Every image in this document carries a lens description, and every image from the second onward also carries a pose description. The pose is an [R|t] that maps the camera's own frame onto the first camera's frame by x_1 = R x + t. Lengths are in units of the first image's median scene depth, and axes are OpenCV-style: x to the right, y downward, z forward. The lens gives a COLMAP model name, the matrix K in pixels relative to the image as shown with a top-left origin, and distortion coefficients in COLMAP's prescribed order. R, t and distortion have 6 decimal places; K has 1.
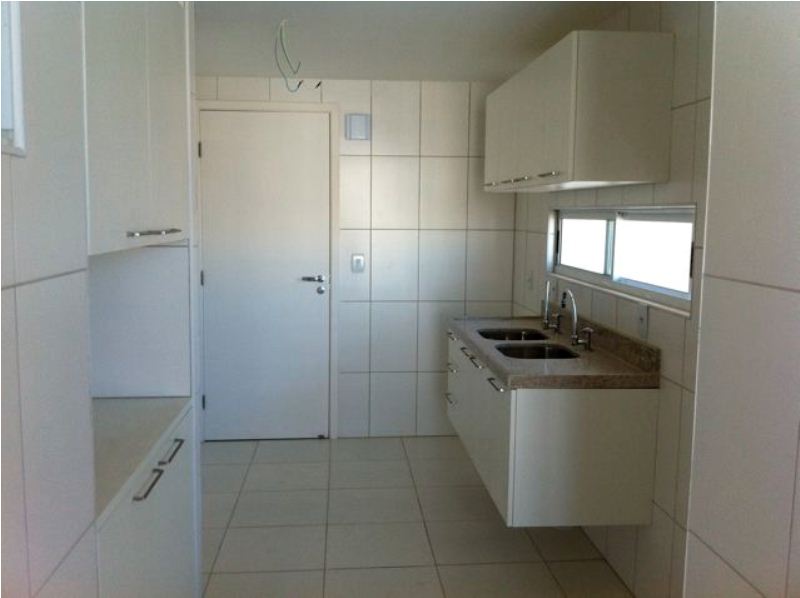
lens RADIAL K [[804.7, 0, 400.0], [0, 804.7, 299.0], [0, 0, 1]] dist [0.104228, -0.367723]
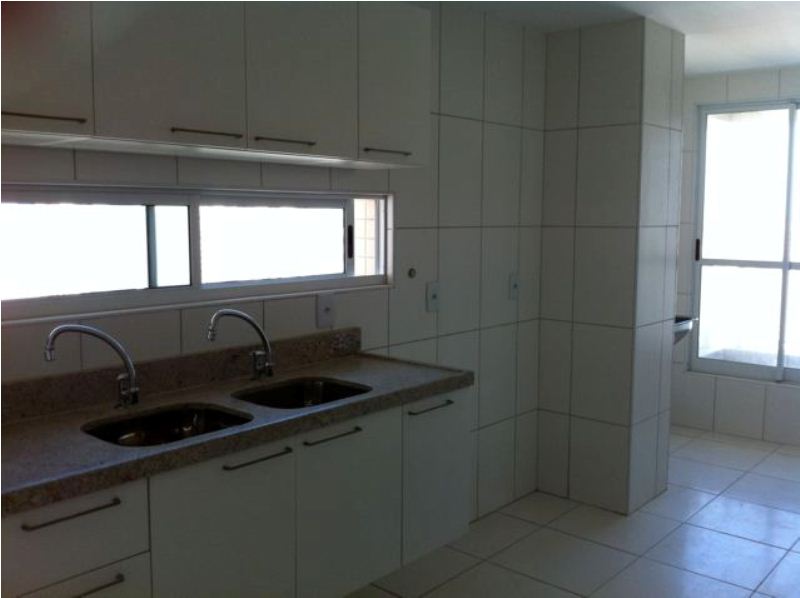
lens RADIAL K [[804.7, 0, 400.0], [0, 804.7, 299.0], [0, 0, 1]] dist [0.104228, -0.367723]
pose [[-0.721404, -0.100206, 0.685226, -0.393396], [0.051326, 0.979018, 0.197206, -0.160786], [-0.690609, 0.177435, -0.701124, 1.508764]]
